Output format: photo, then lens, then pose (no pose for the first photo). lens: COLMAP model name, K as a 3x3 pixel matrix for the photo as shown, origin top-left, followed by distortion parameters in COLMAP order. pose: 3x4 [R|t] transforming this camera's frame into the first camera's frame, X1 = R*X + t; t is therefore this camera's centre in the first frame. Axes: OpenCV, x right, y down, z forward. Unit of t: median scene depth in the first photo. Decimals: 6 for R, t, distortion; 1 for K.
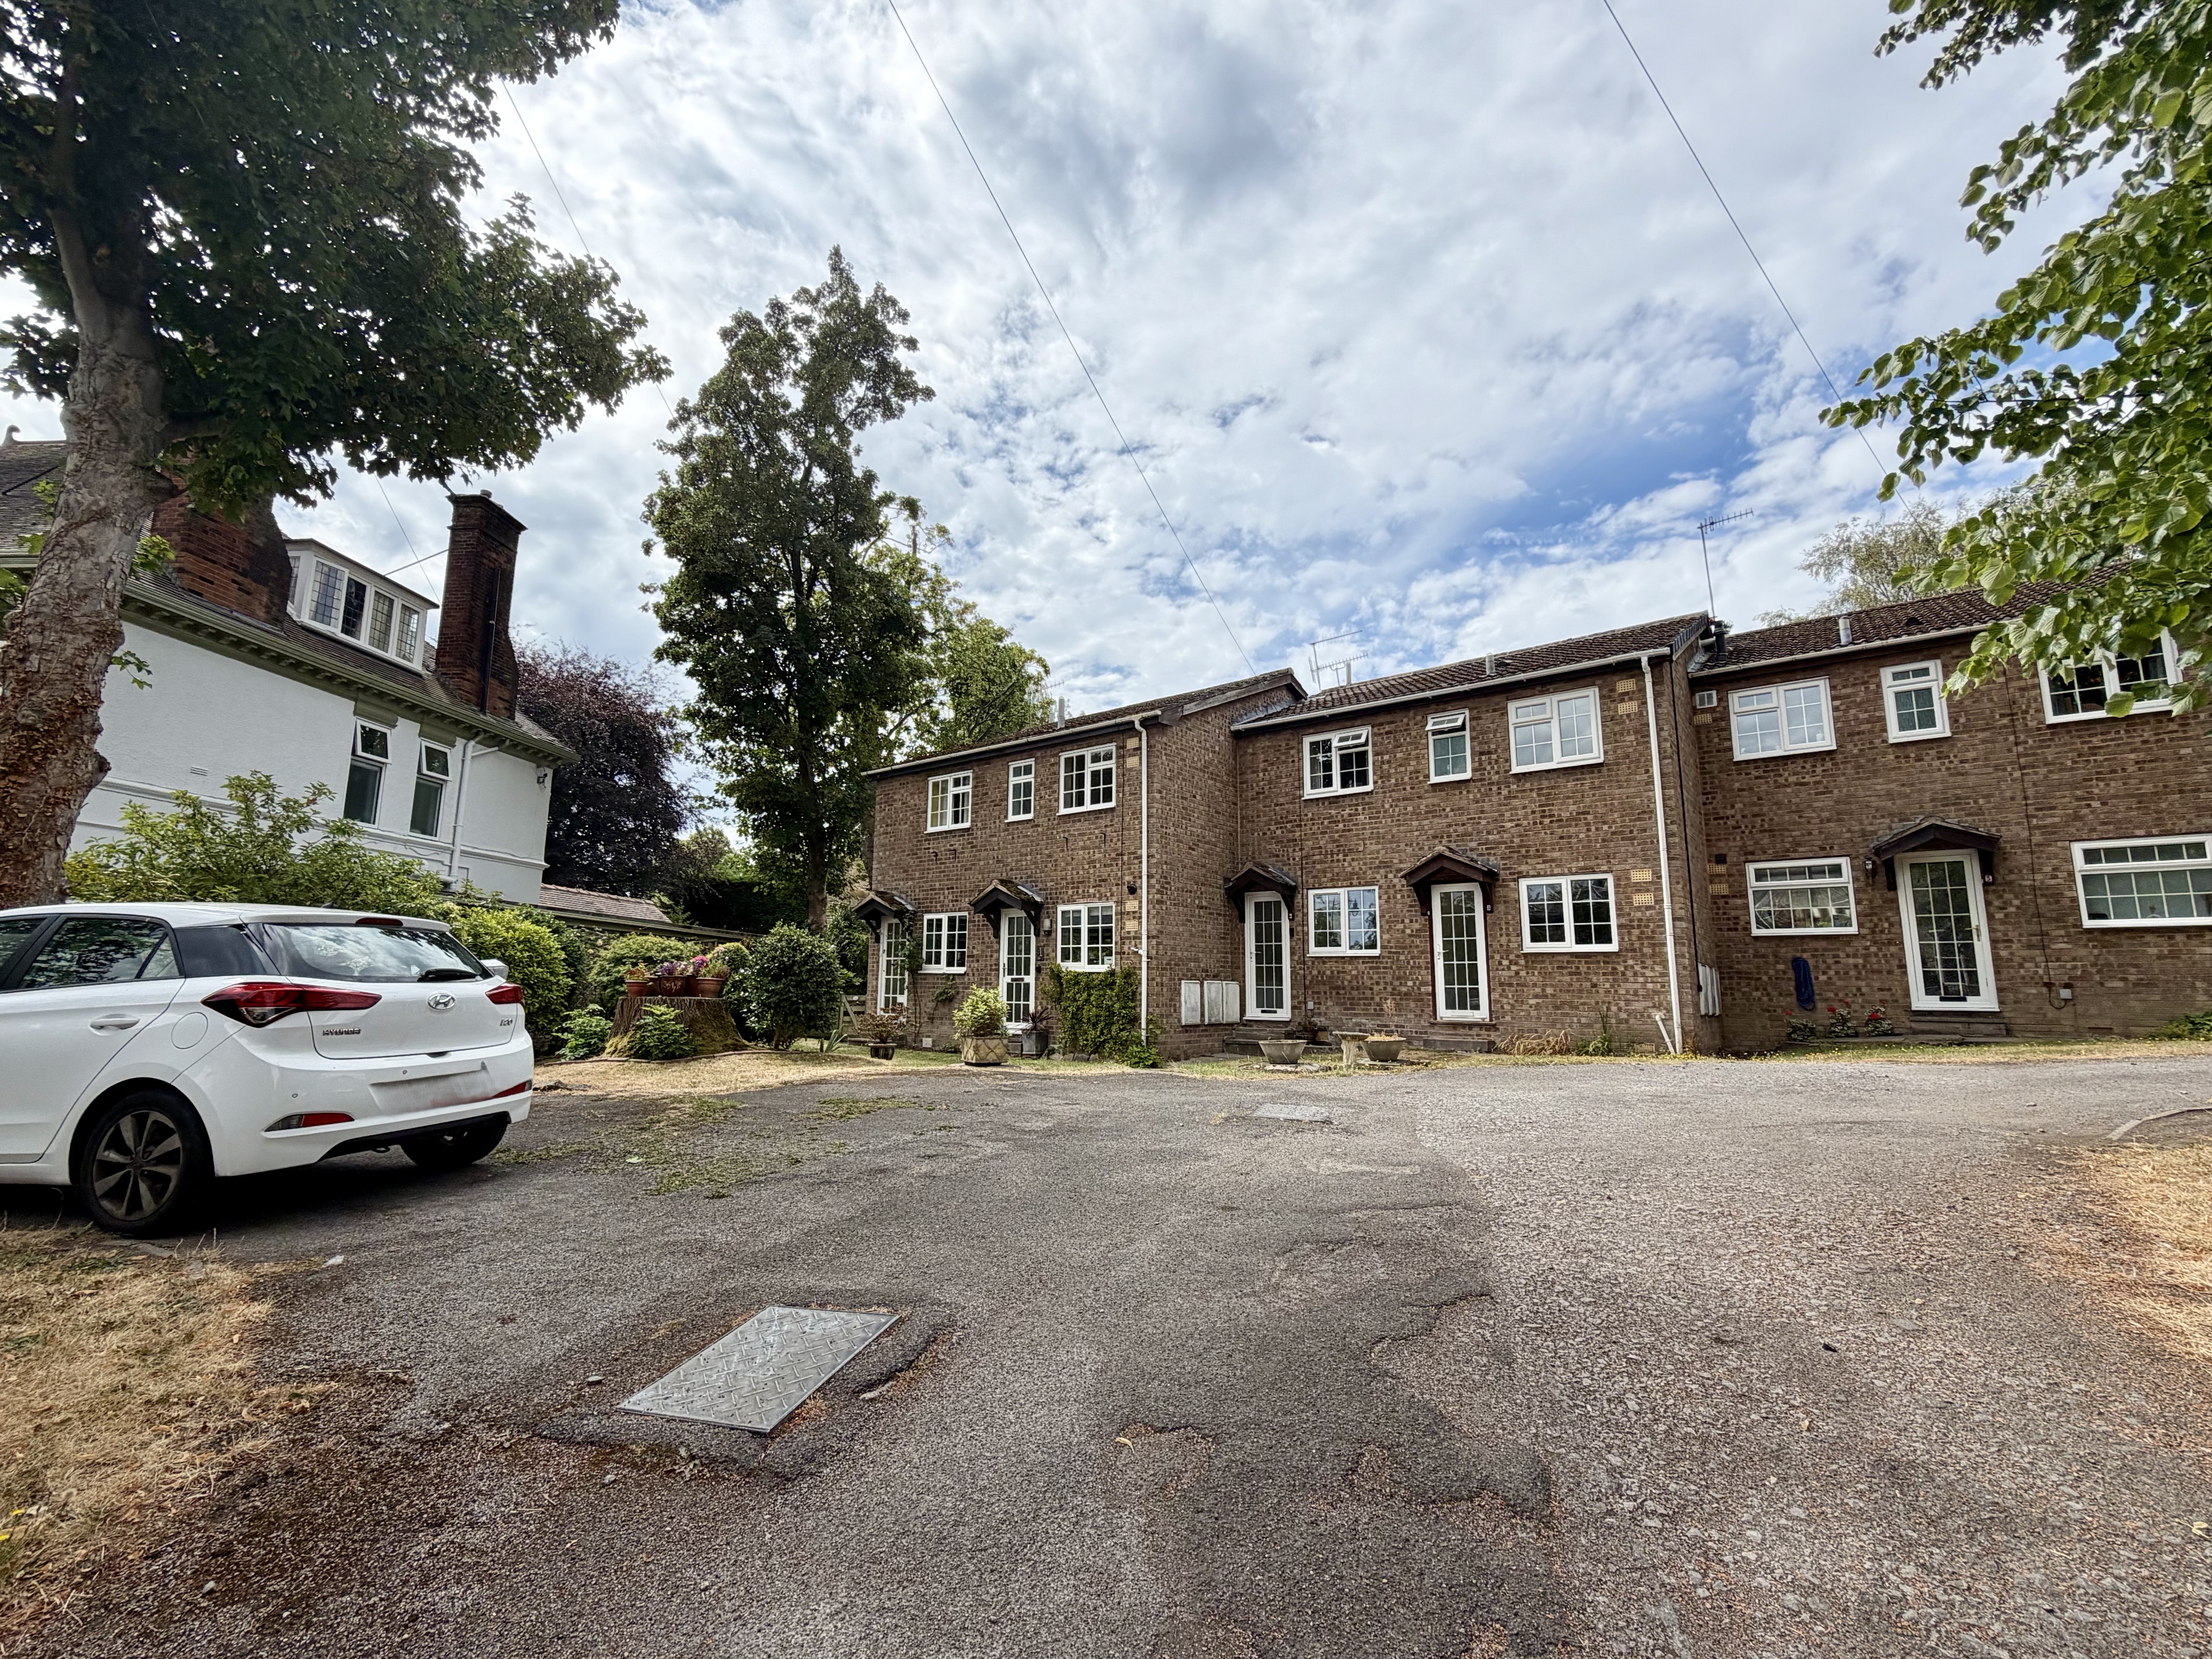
lens RADIAL K [[953.3, 0, 1122.2], [0, 953.3, 821.7], [0, 0, 1]] dist [0.001764, 0.000055]
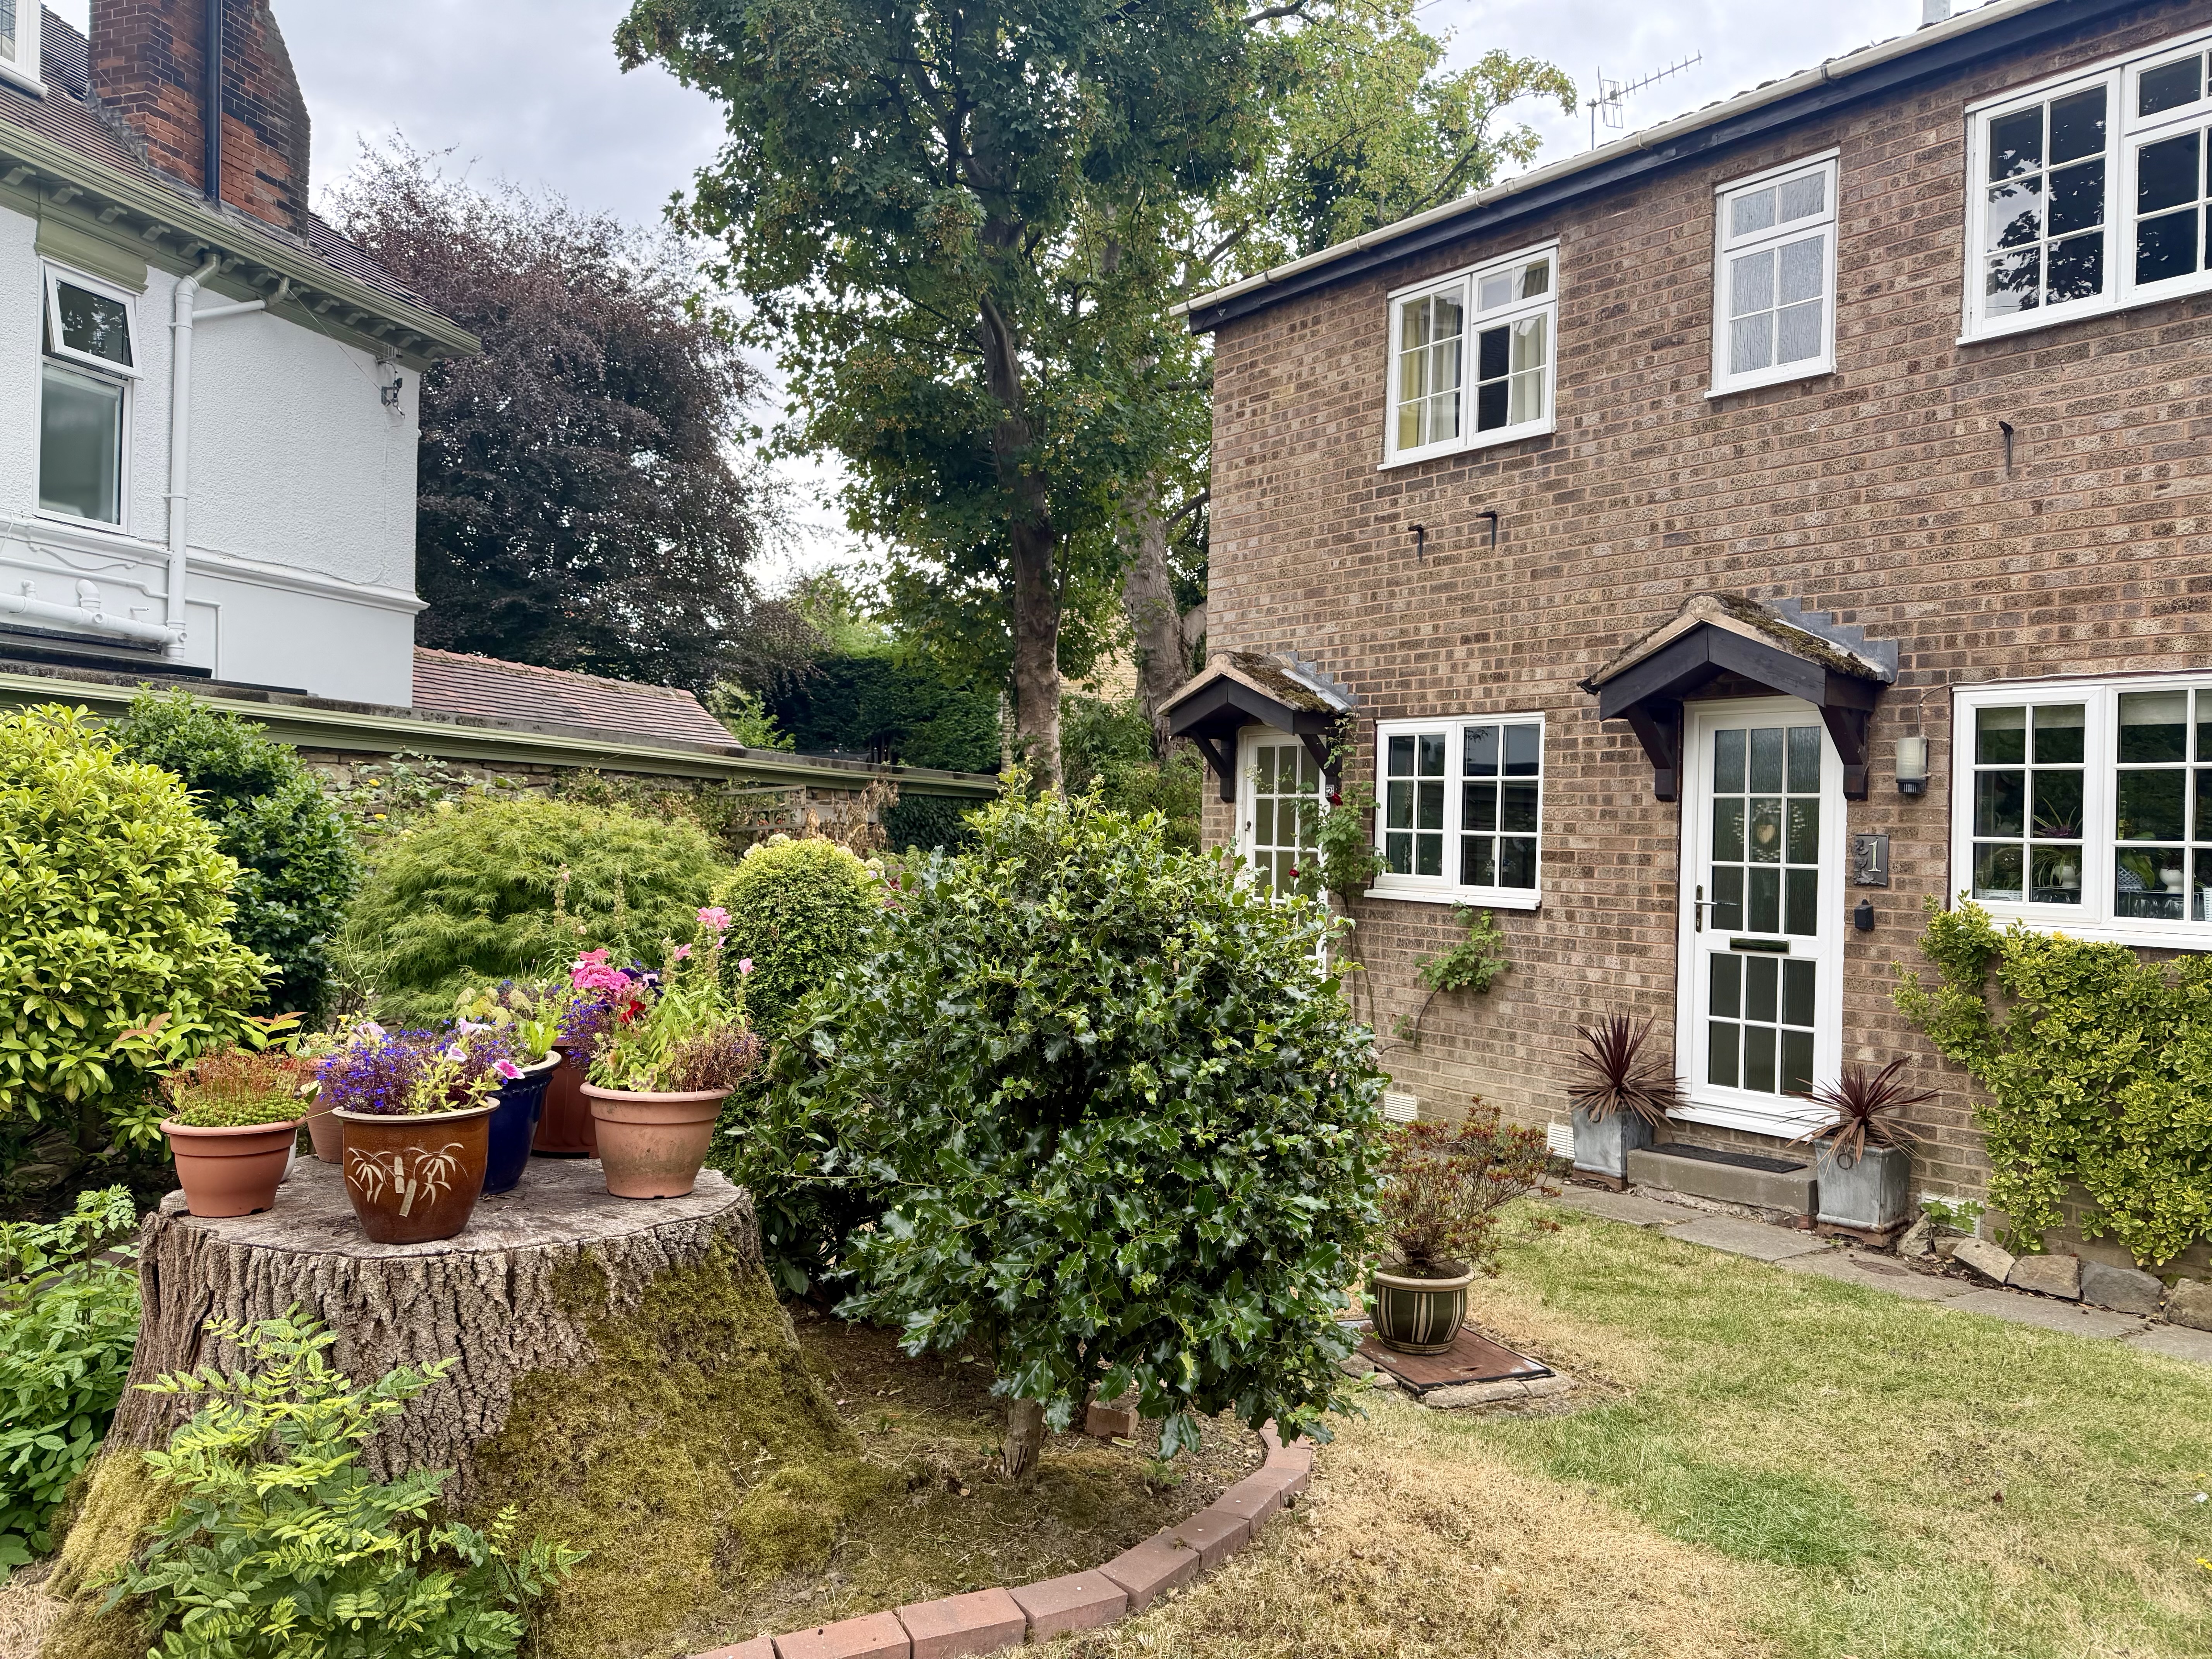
lens RADIAL K [[1472.5, 0, 1103.4], [0, 1472.5, 846.3], [0, 0, 1]] dist [-0.046264, 0.014598]
pose [[0.973760, 0.018207, -0.226848, -0.189745], [0.023088, 0.983749, 0.178061, 0.048932], [0.226404, -0.178626, 0.957515, 0.500581]]
